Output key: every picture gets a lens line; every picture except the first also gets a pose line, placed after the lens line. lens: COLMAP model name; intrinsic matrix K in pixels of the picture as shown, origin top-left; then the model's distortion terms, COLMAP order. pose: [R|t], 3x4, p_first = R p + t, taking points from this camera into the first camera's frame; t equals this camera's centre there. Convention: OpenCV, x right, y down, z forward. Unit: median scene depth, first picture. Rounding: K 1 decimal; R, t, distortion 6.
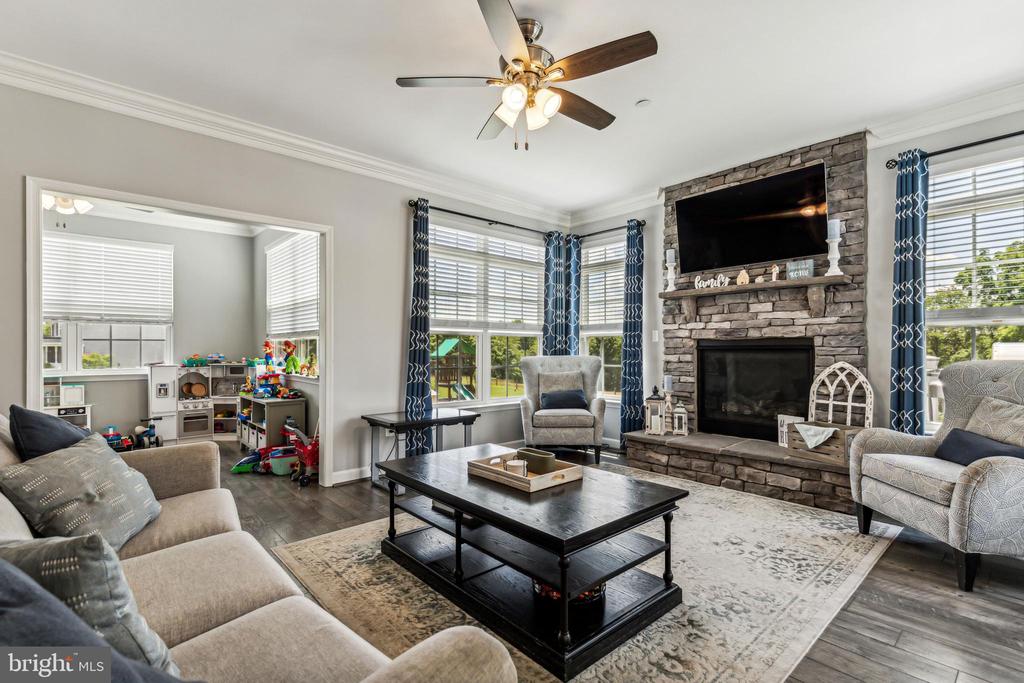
lens RADIAL K [[471.9, 0, 510.0], [0, 471.9, 346.8], [0, 0, 1]] dist [0.003638, -0.000538]
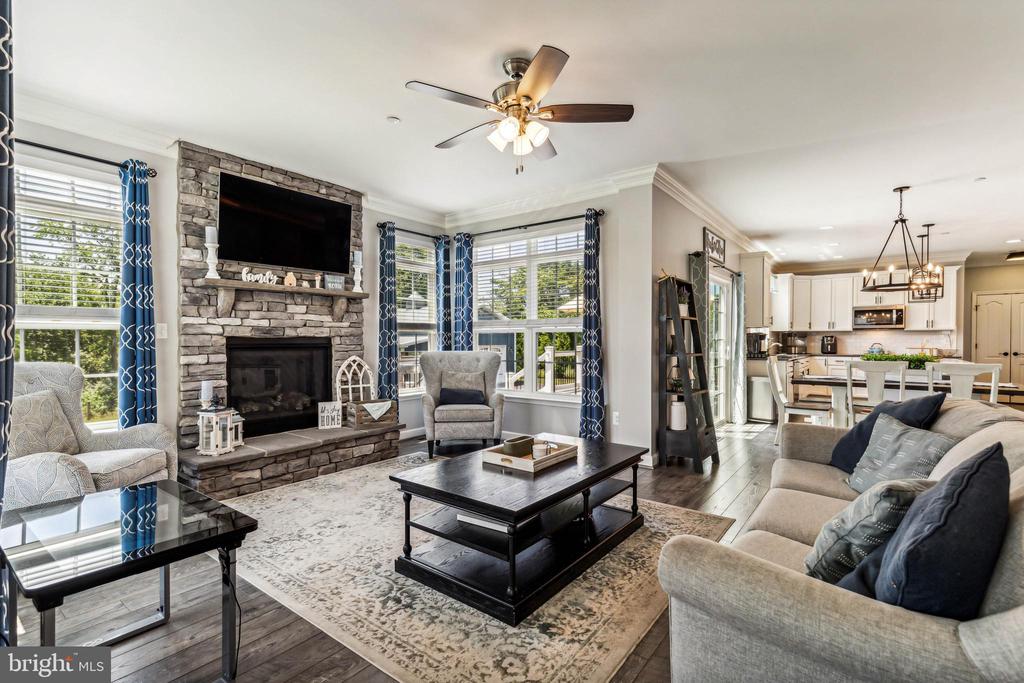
lens RADIAL K [[471.9, 0, 510.0], [0, 471.9, 346.8], [0, 0, 1]] dist [0.003638, -0.000538]
pose [[-0.193794, -0.009607, 0.980995, -0.638510], [-0.000110, 0.999952, 0.009771, -0.006597], [-0.981042, 0.001785, -0.193786, 0.731148]]
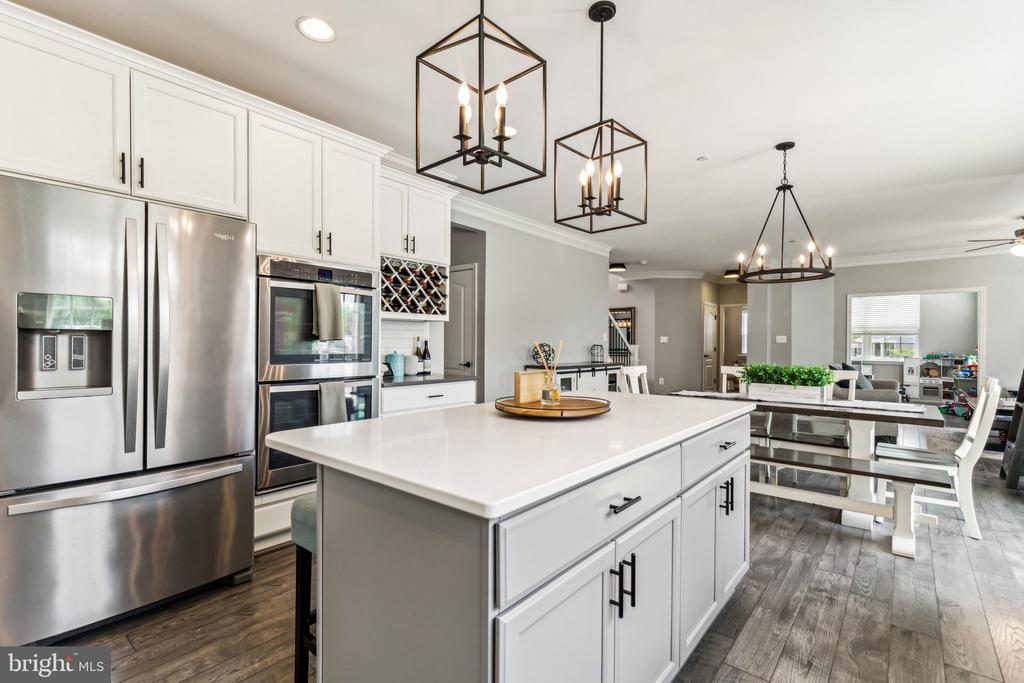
lens RADIAL K [[471.6, 0, 505.9], [0, 471.6, 343.4], [0, 0, 1]] dist [0.000811, -0.000326]
pose [[0.144260, 0.002633, -0.989536, 1.154360], [-0.004668, 0.999987, 0.001980, -0.016675], [0.989529, 0.004334, 0.144271, -1.119740]]
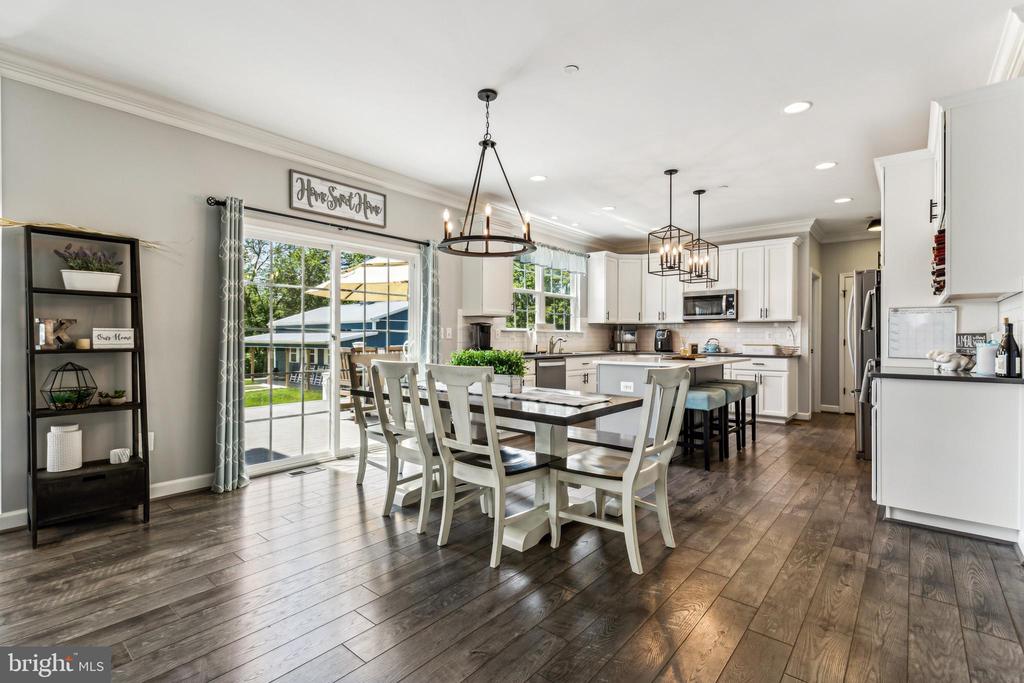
lens RADIAL K [[477.0, 0, 509.2], [0, 477.0, 338.1], [0, 0, 1]] dist [0.004031, -0.000009]
pose [[-0.147469, 0.003212, 0.989061, -0.430184], [-0.002498, 0.999990, -0.003620, 0.005049], [-0.989063, -0.003004, -0.147460, -0.388253]]
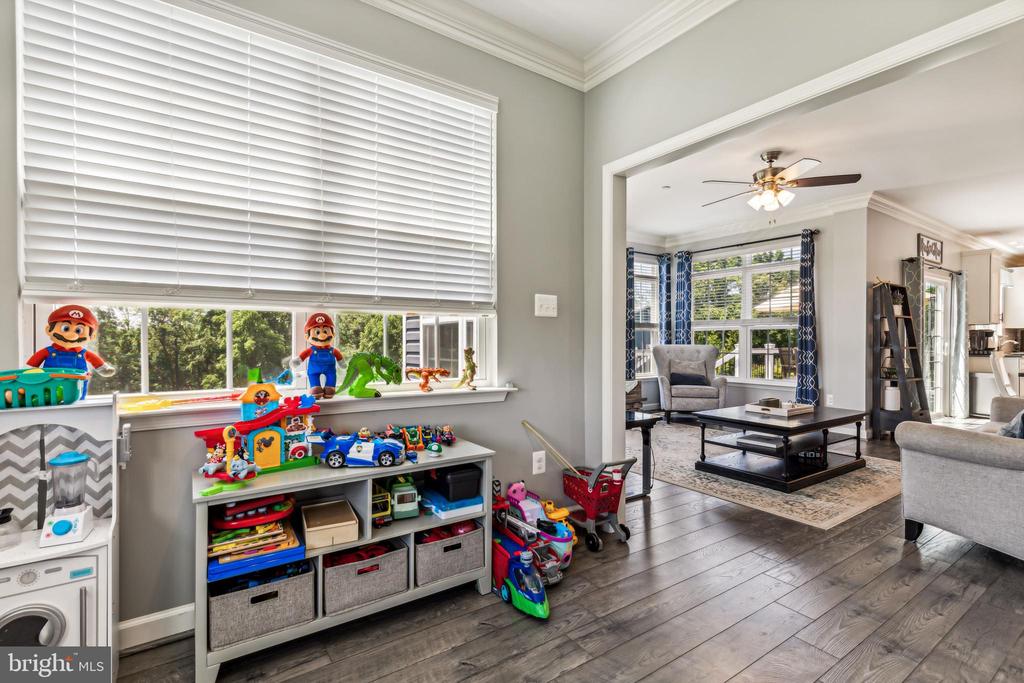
lens RADIAL K [[471.6, 0, 505.9], [0, 471.6, 343.4], [0, 0, 1]] dist [0.000811, -0.000326]
pose [[0.130337, -0.002392, 0.991467, -1.070437], [-0.004297, 0.999986, 0.002978, 0.011808], [-0.991460, -0.004649, 0.130325, 1.023368]]
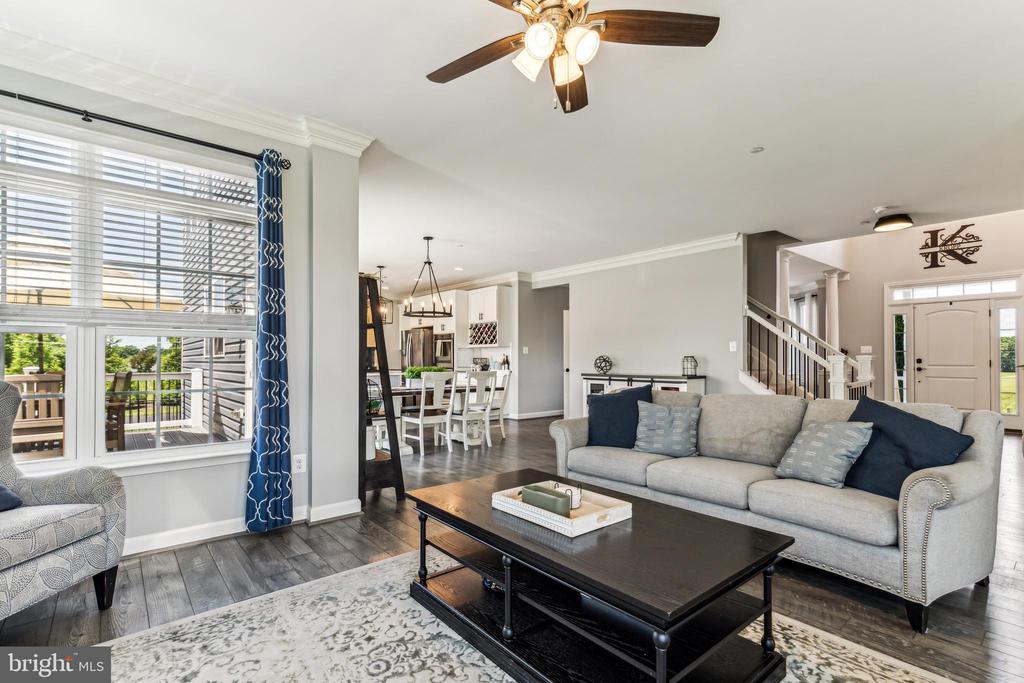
lens RADIAL K [[471.9, 0, 510.0], [0, 471.9, 346.8], [0, 0, 1]] dist [0.003638, -0.000538]
pose [[-0.999779, 0.001004, 0.020994, 0.051816], [0.000439, 0.999639, -0.026870, -0.002441], [-0.021014, -0.026855, -0.999418, 1.036295]]
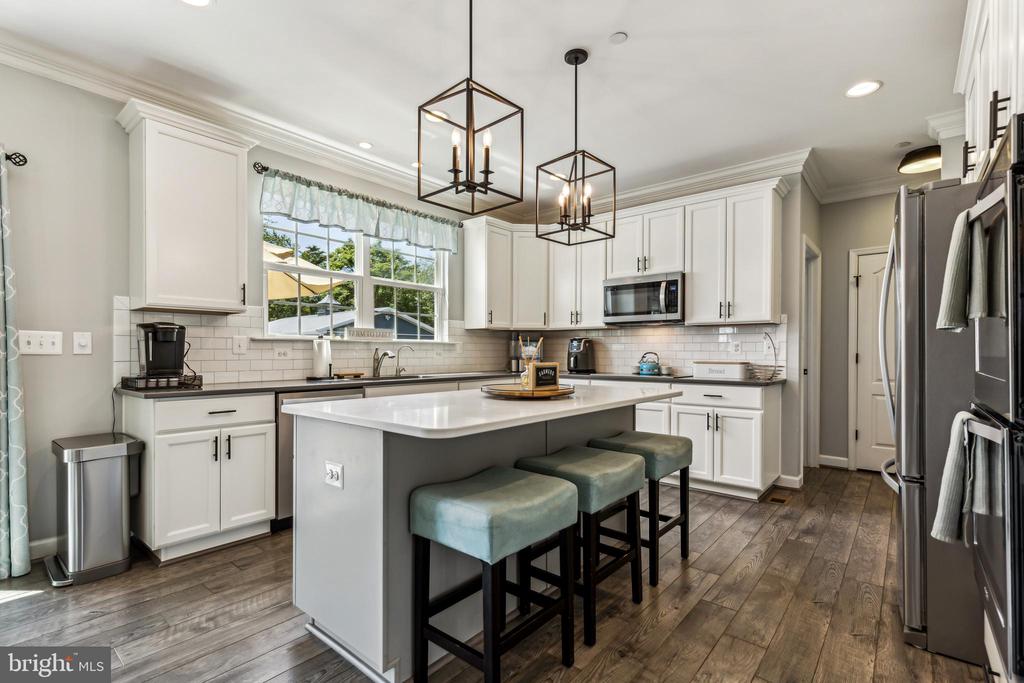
lens RADIAL K [[479.4, 0, 509.0], [0, 479.4, 354.3], [0, 0, 1]] dist [0.000871, -0.000018]
pose [[-0.148932, -0.002610, 0.988844, 0.146353], [-0.001760, 0.999996, 0.002374, 0.000992], [-0.988846, -0.001387, -0.148936, -0.902134]]
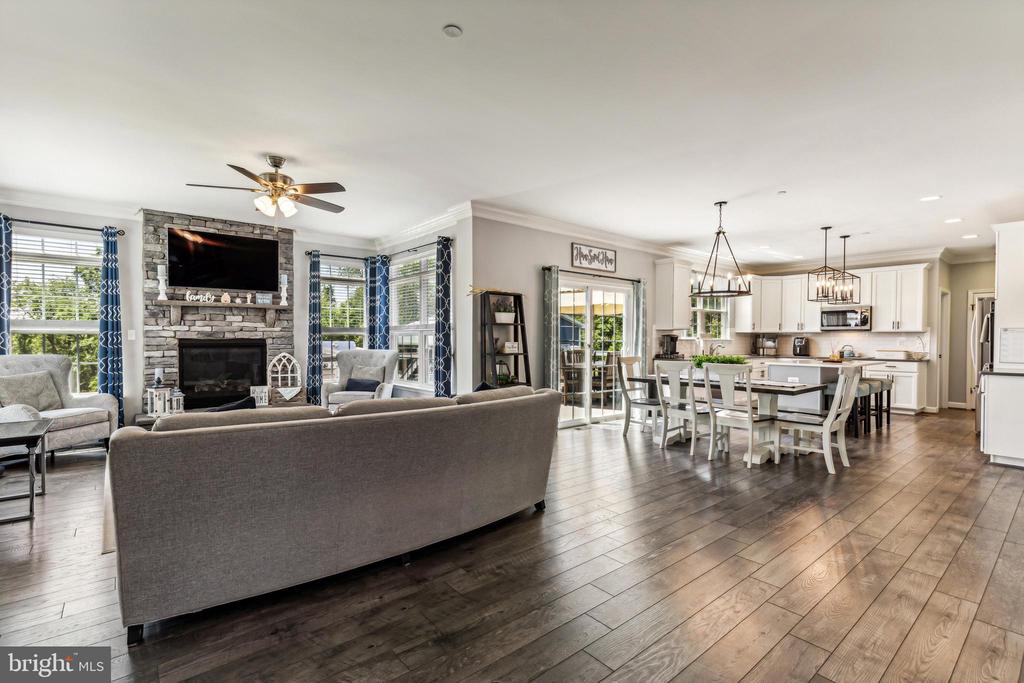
lens RADIAL K [[471.9, 0, 510.0], [0, 471.9, 346.8], [0, 0, 1]] dist [0.003638, -0.000538]
pose [[0.026813, -0.013312, 0.999552, -0.969591], [-0.004454, 0.999900, 0.013436, -0.016811], [-0.999631, -0.004812, 0.026751, 0.072740]]
